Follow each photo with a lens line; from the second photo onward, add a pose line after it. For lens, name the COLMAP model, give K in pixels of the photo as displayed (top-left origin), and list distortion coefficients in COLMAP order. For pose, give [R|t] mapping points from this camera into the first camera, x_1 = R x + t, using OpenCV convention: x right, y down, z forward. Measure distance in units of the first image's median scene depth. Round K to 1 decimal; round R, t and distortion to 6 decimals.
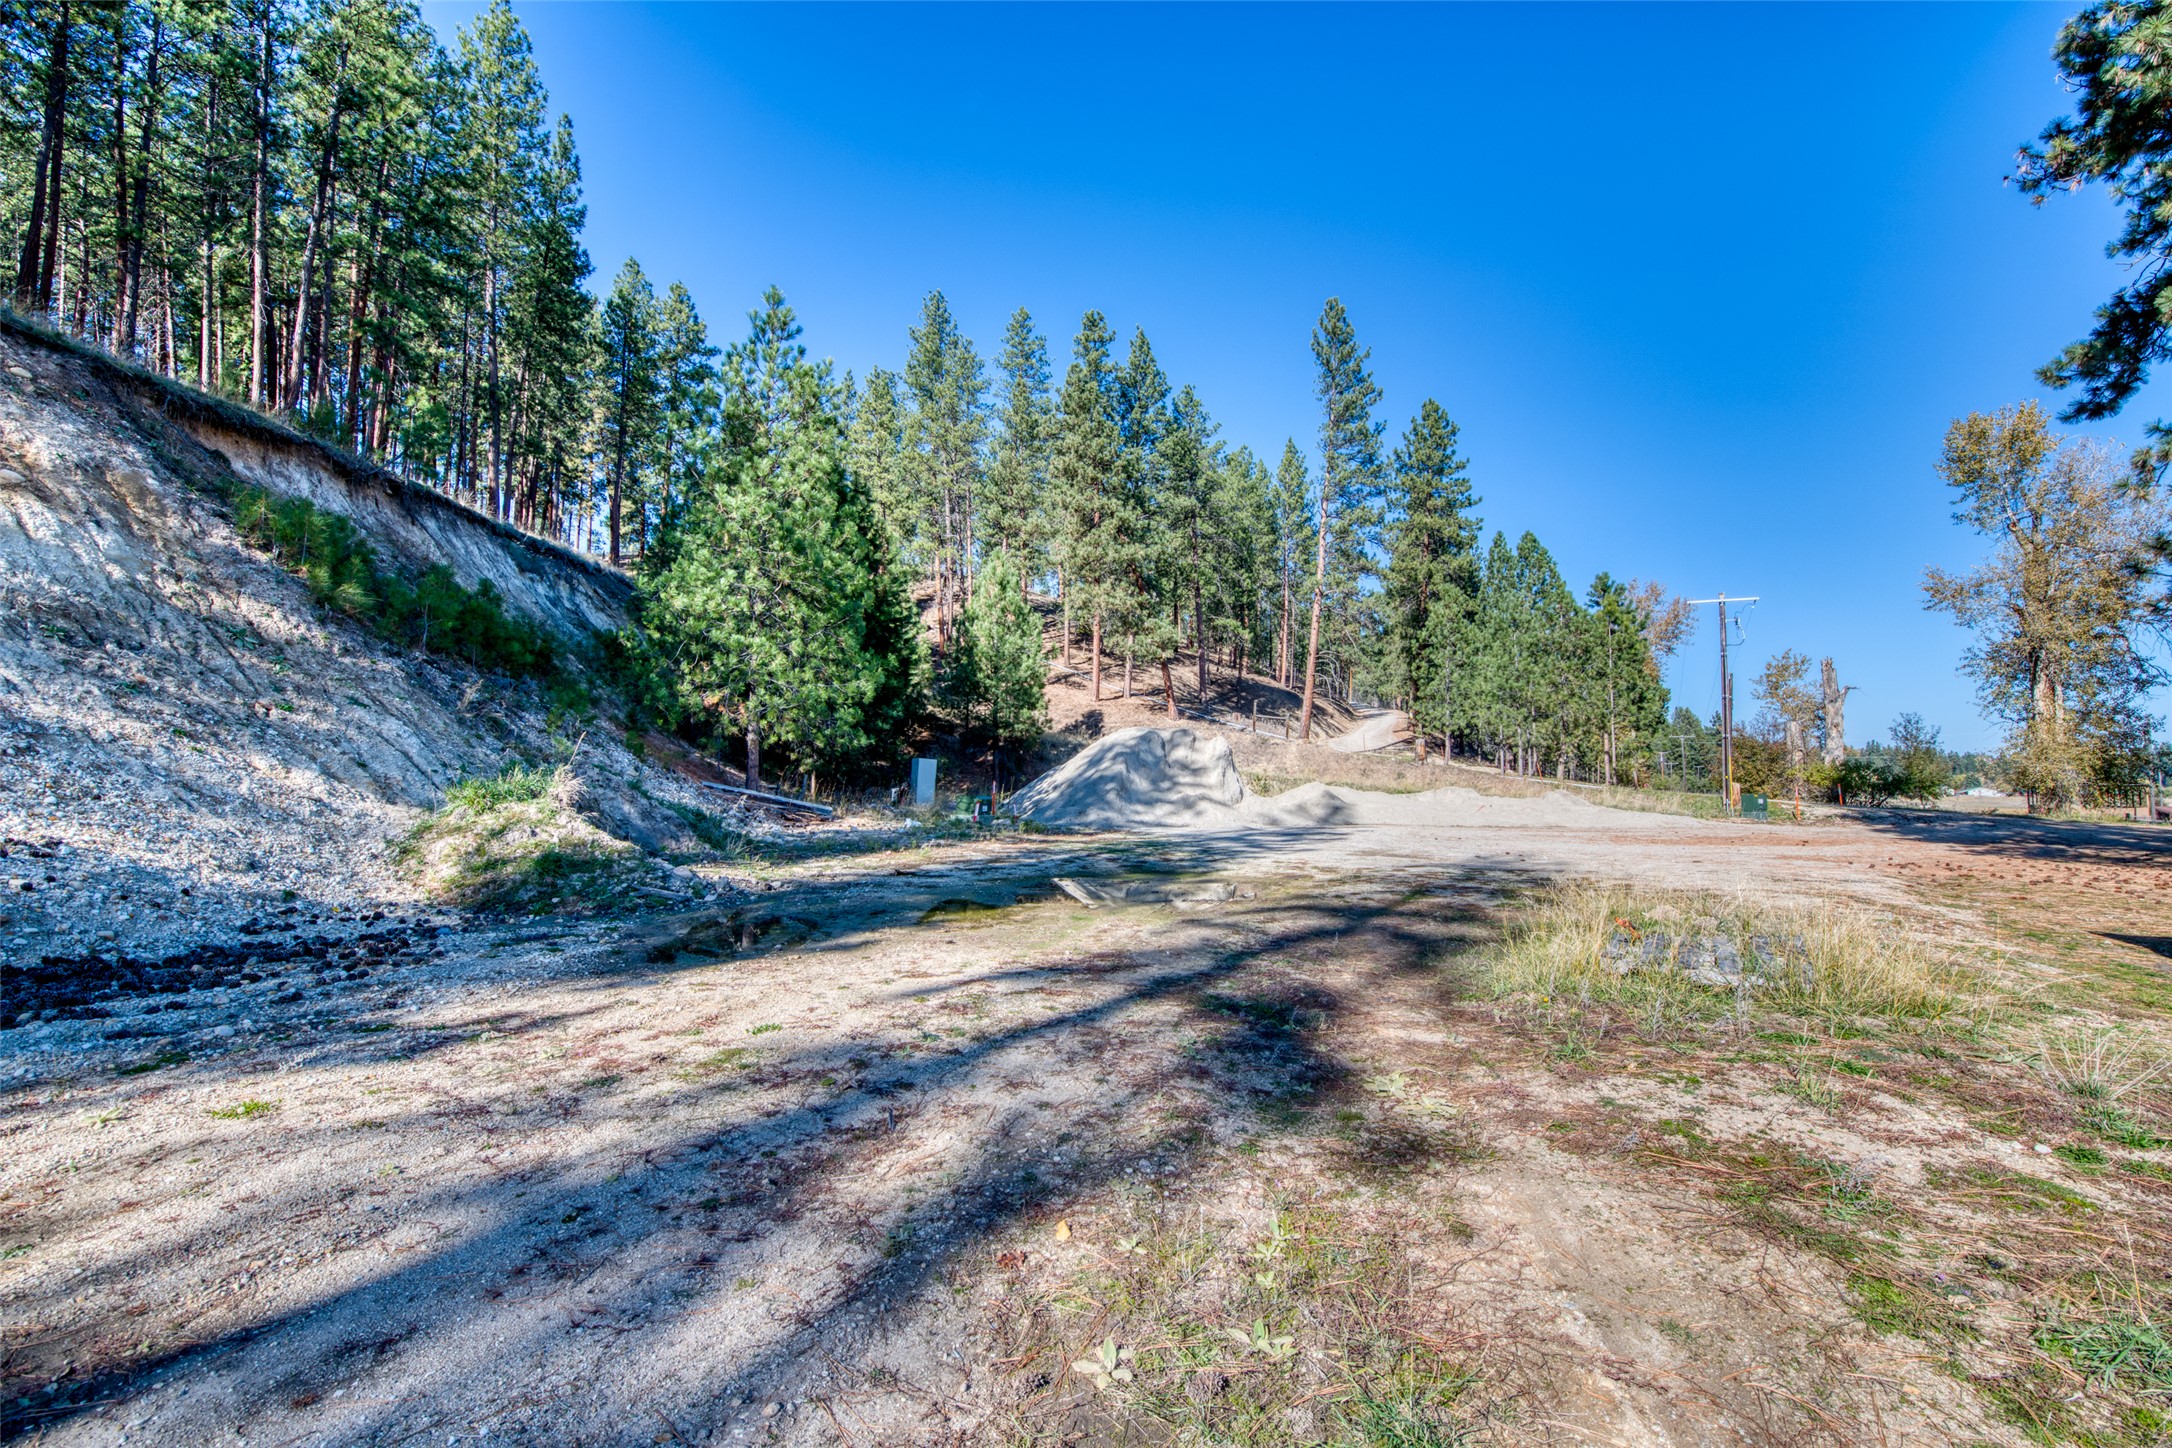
lens RADIAL K [[876.7, 0, 1096.4], [0, 876.7, 731.1], [0, 0, 1]] dist [-0.015676, -0.001938]
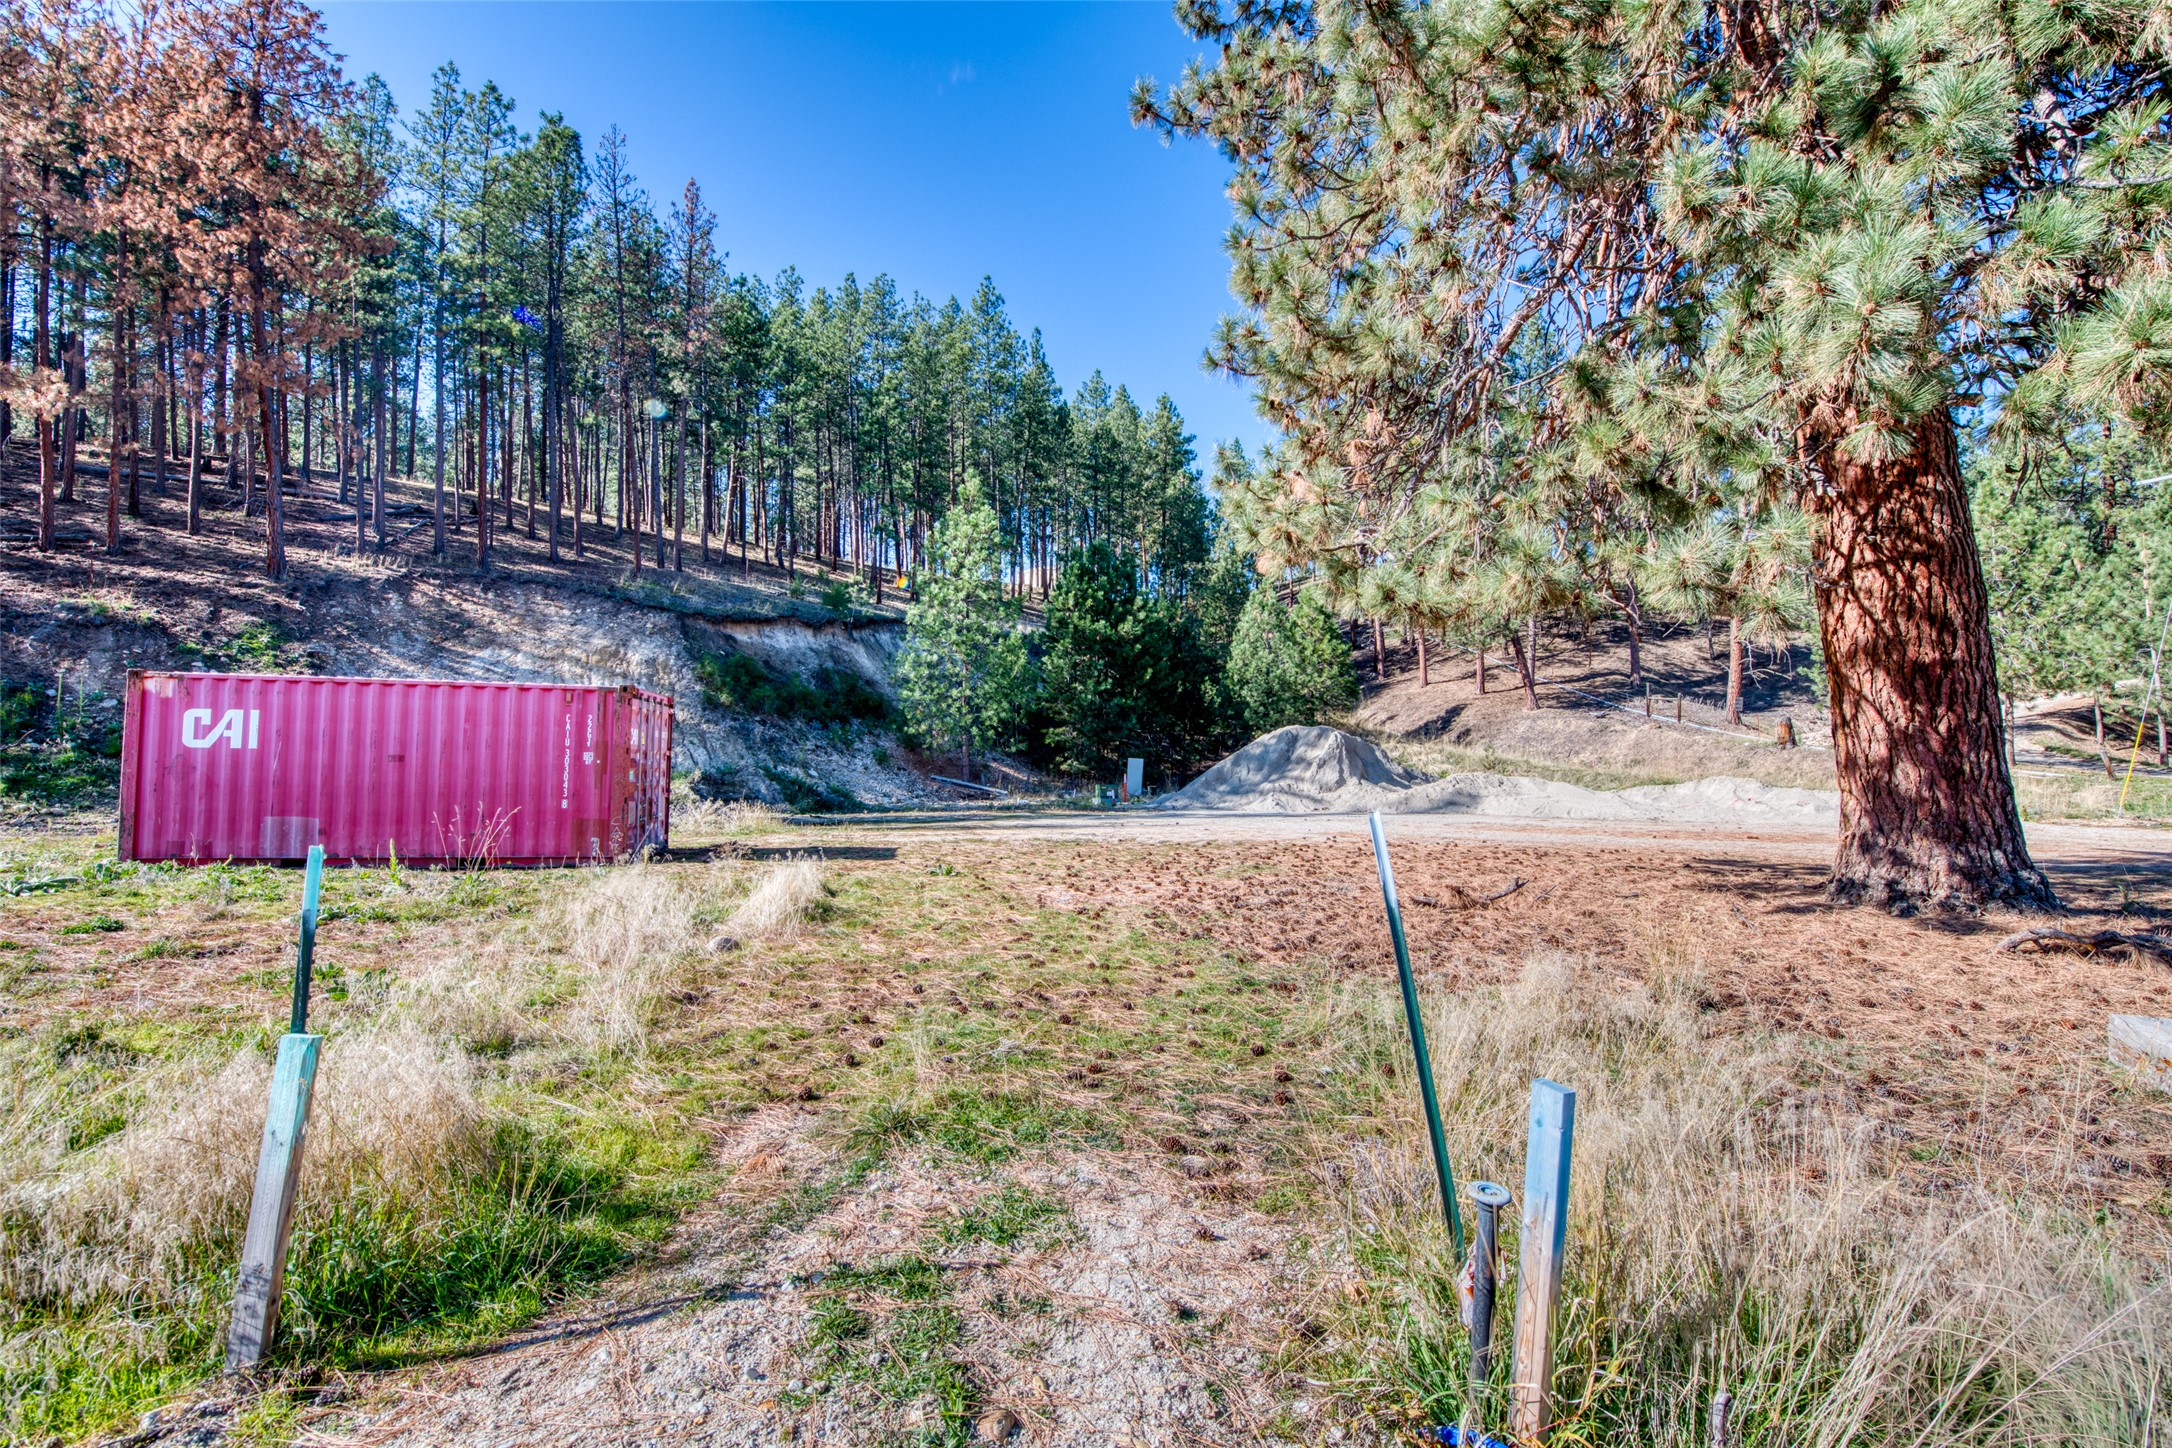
lens RADIAL K [[876.7, 0, 1096.4], [0, 876.7, 731.1], [0, 0, 1]] dist [-0.015676, -0.001938]
pose [[0.699682, -0.046408, -0.712945, 0.660536], [0.044260, 0.998787, -0.021579, 0.014391], [0.713082, -0.016457, 0.700888, 0.020020]]
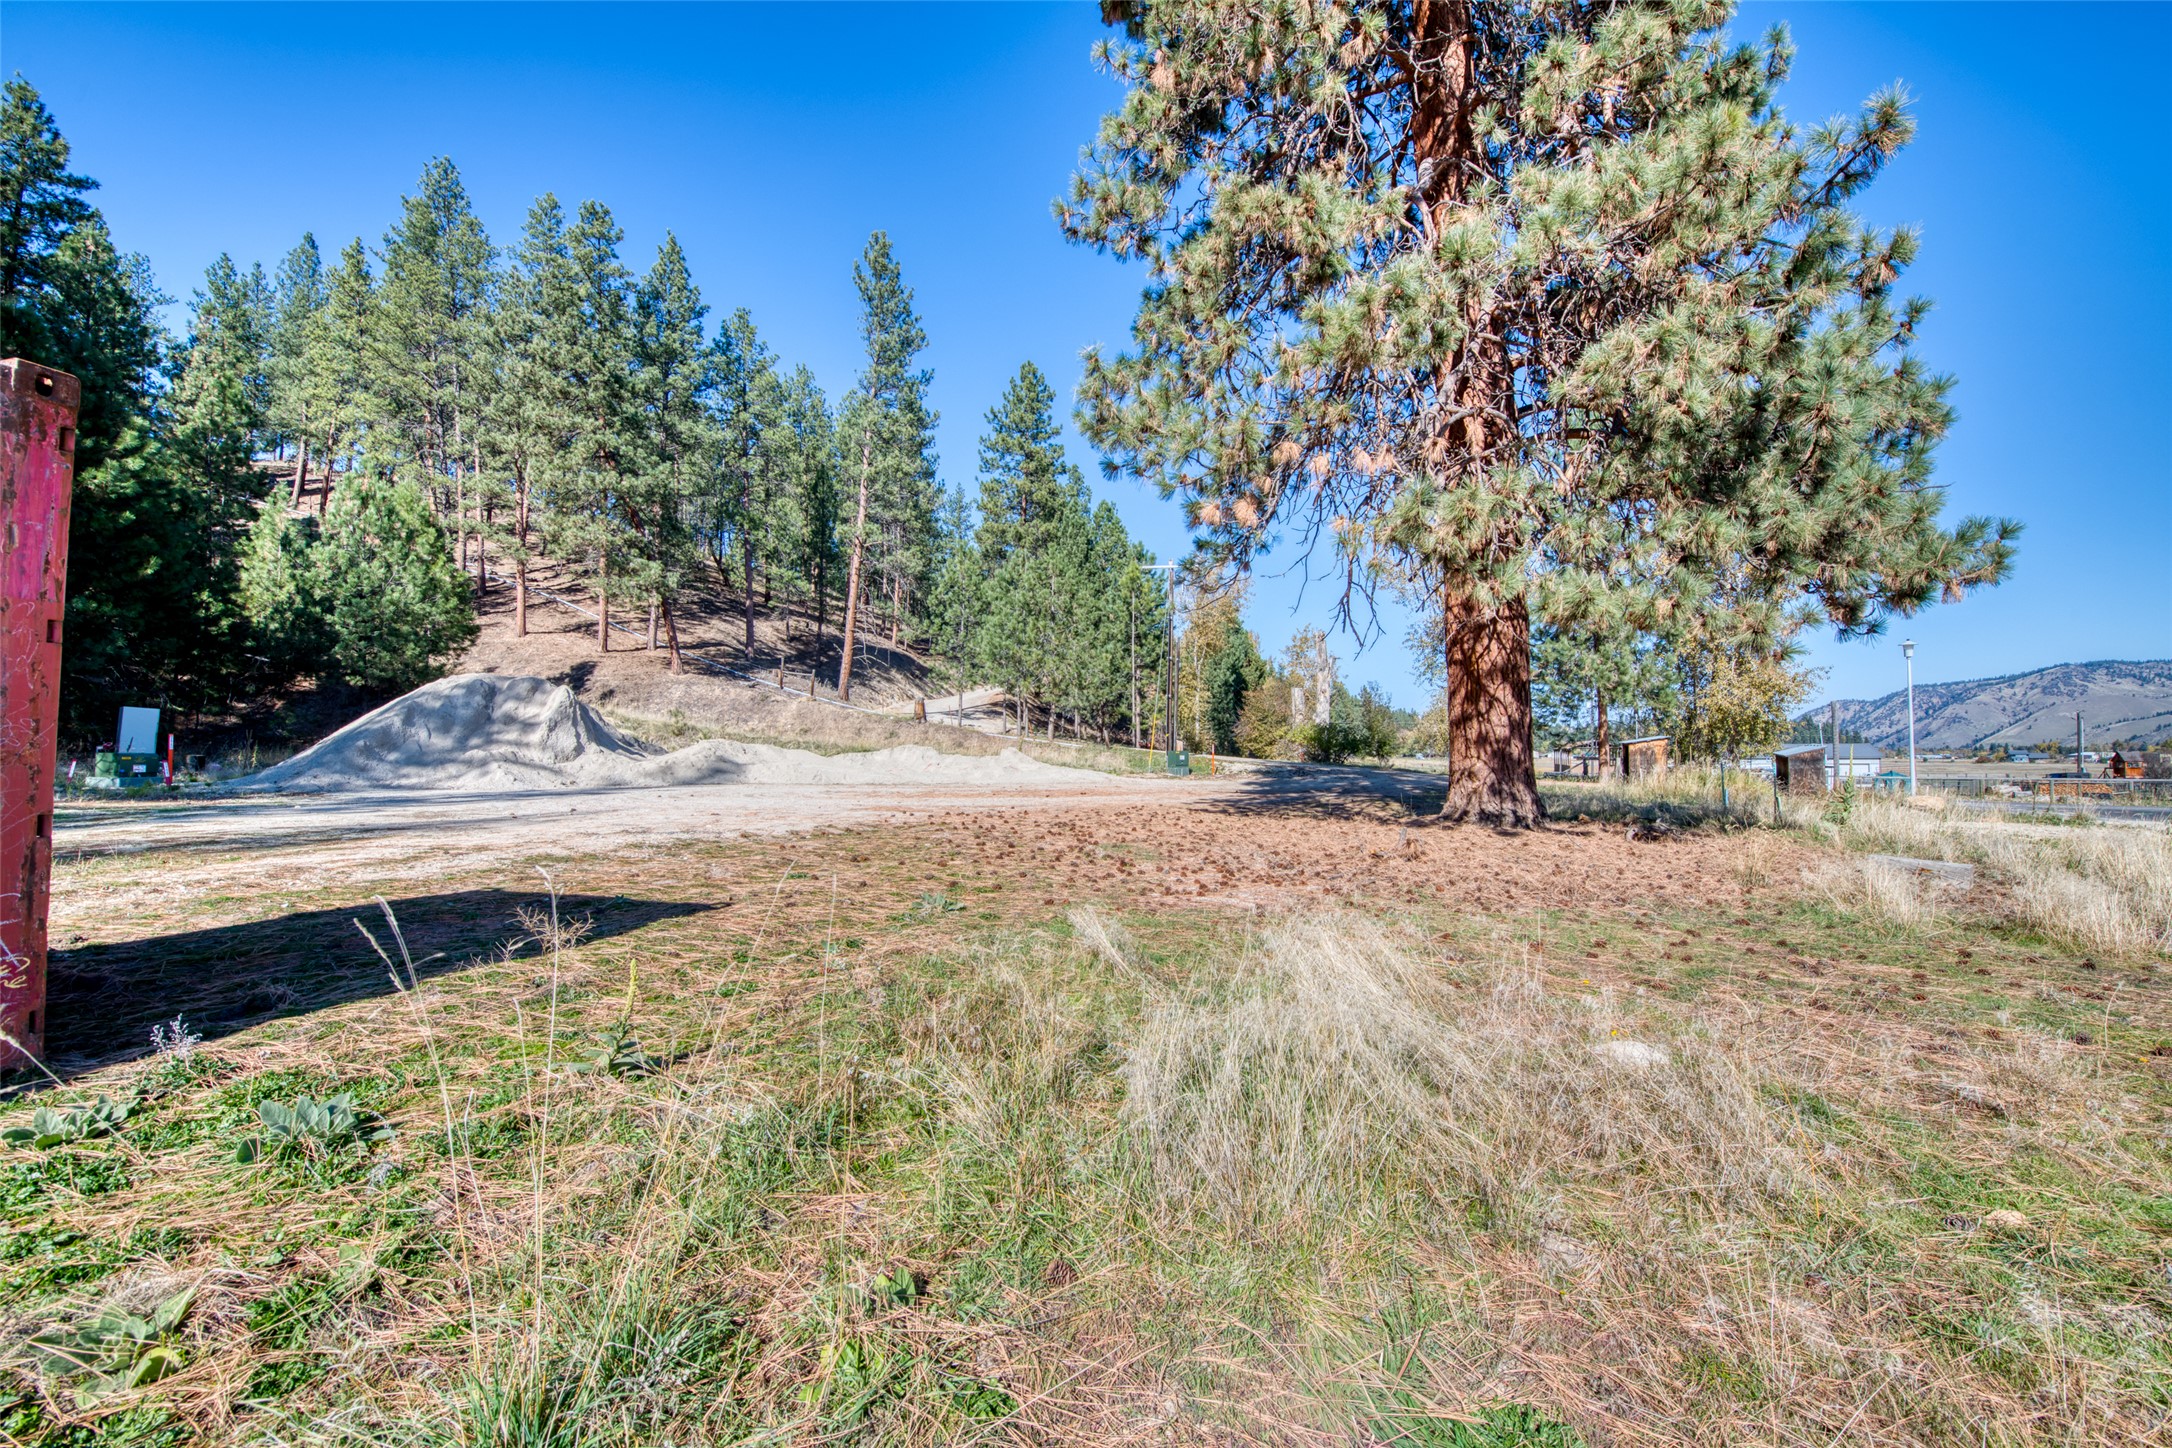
lens RADIAL K [[876.7, 0, 1096.4], [0, 876.7, 731.1], [0, 0, 1]] dist [-0.015676, -0.001938]
pose [[0.954566, 0.003193, 0.297983, 0.359334], [-0.014271, 0.999285, 0.035011, 0.012485], [-0.297658, -0.037673, 0.953929, 0.018766]]
